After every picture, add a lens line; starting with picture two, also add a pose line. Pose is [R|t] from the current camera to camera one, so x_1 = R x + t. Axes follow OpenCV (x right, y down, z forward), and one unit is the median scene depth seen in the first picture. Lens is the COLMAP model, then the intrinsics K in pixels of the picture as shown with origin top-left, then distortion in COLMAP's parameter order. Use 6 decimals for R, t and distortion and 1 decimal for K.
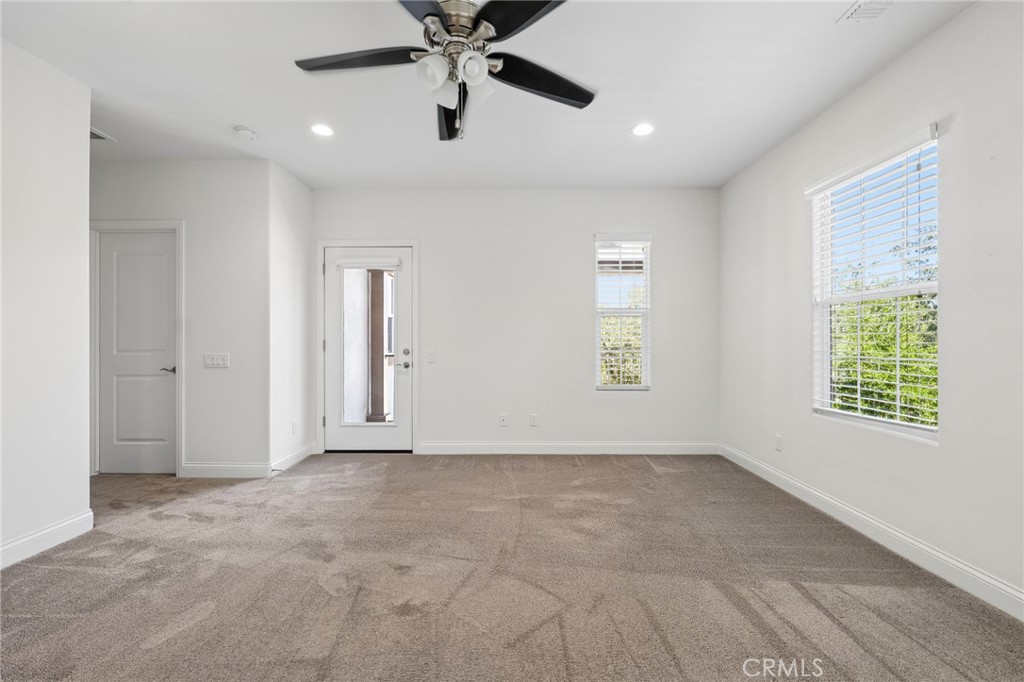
lens RADIAL K [[411.9, 0, 509.3], [0, 411.9, 344.6], [0, 0, 1]] dist [0.000118, 0.000050]
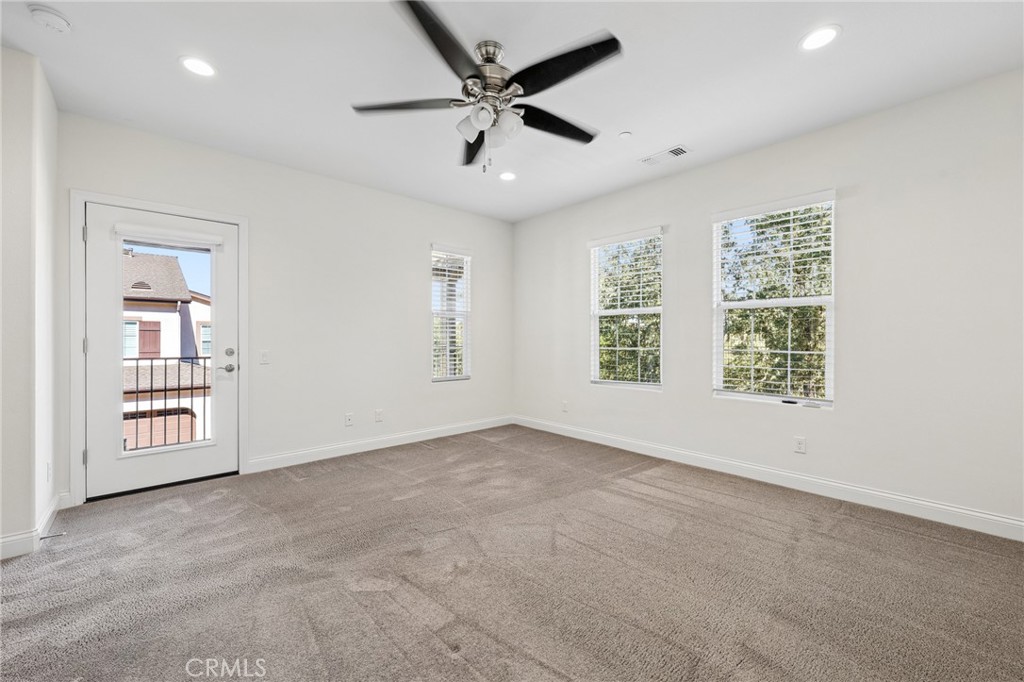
lens RADIAL K [[411.9, 0, 509.3], [0, 411.9, 344.6], [0, 0, 1]] dist [0.000118, 0.000050]
pose [[0.740442, -0.011510, 0.672021, -0.566821], [0.006310, 0.999928, 0.010173, -0.003547], [-0.672090, -0.003292, 0.740462, 0.030137]]
